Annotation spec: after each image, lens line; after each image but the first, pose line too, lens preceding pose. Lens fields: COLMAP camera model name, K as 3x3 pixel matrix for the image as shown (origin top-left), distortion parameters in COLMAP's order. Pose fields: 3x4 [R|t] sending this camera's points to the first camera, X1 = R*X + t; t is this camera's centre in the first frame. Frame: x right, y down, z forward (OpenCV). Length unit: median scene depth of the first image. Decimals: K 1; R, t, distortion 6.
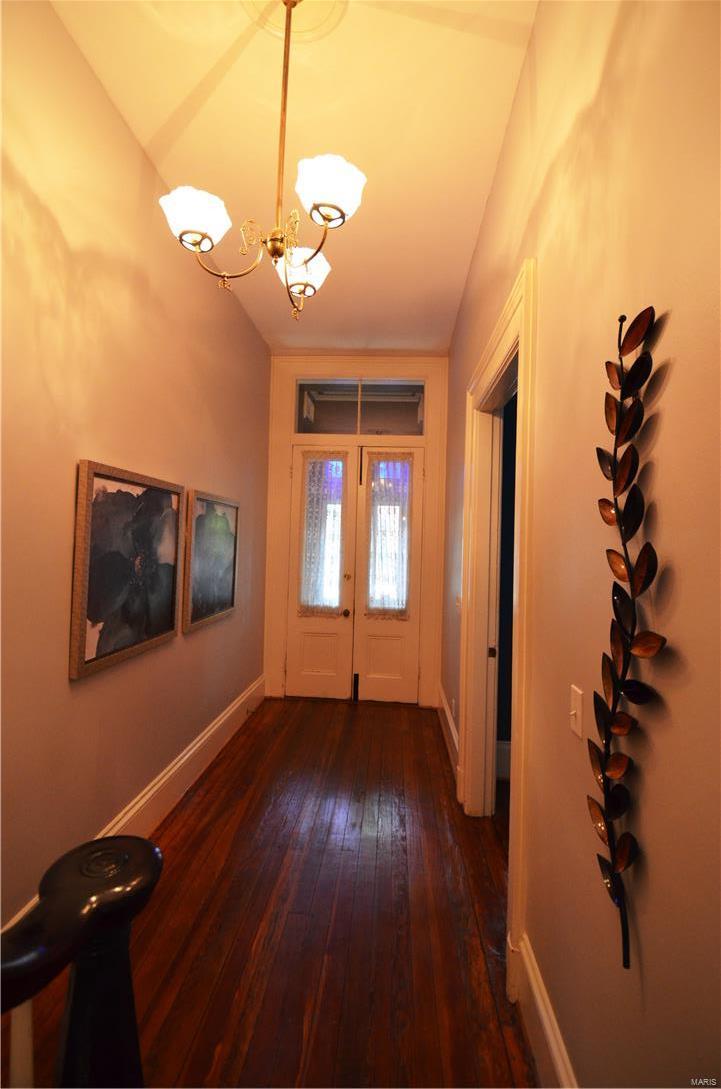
lens RADIAL K [[467.9, 0, 361.5], [0, 467.9, 541.5], [0, 0, 1]] dist [-0.000037, 0.000010]
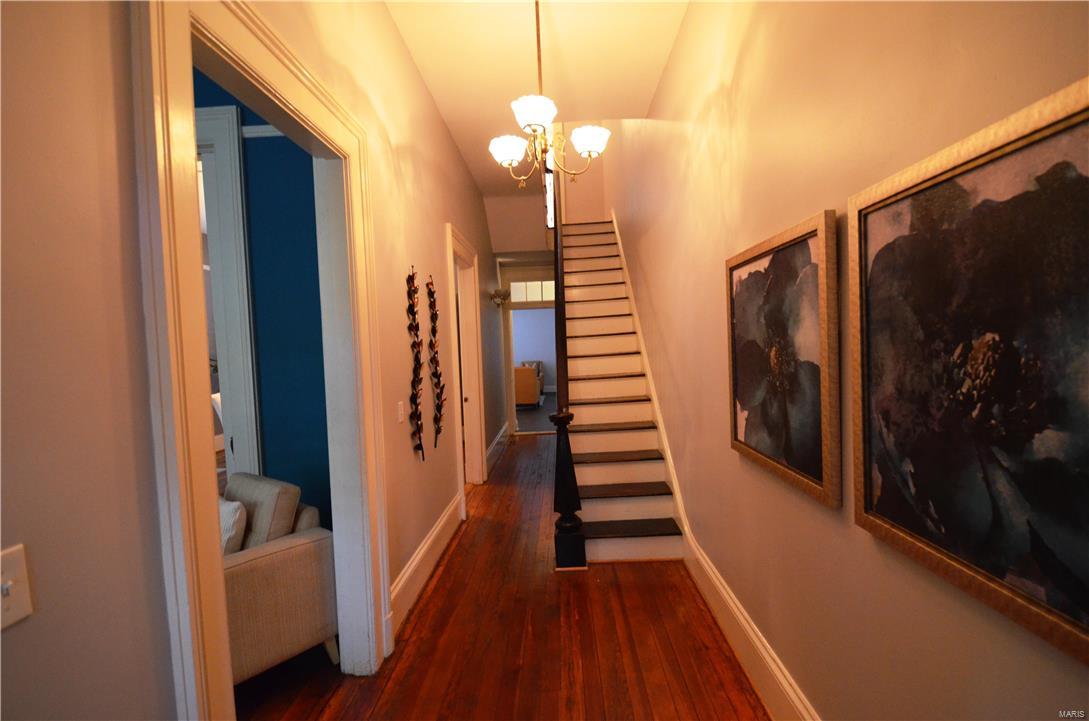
lens RADIAL K [[504.5, 0, 544.4], [0, 504.5, 362.8], [0, 0, 1]] dist [-0.018461, -0.001573]
pose [[-0.999395, 0.008866, -0.033618, -0.079679], [0.007836, 0.999500, 0.030646, 0.030278], [0.033873, 0.030364, -0.998965, 1.865155]]
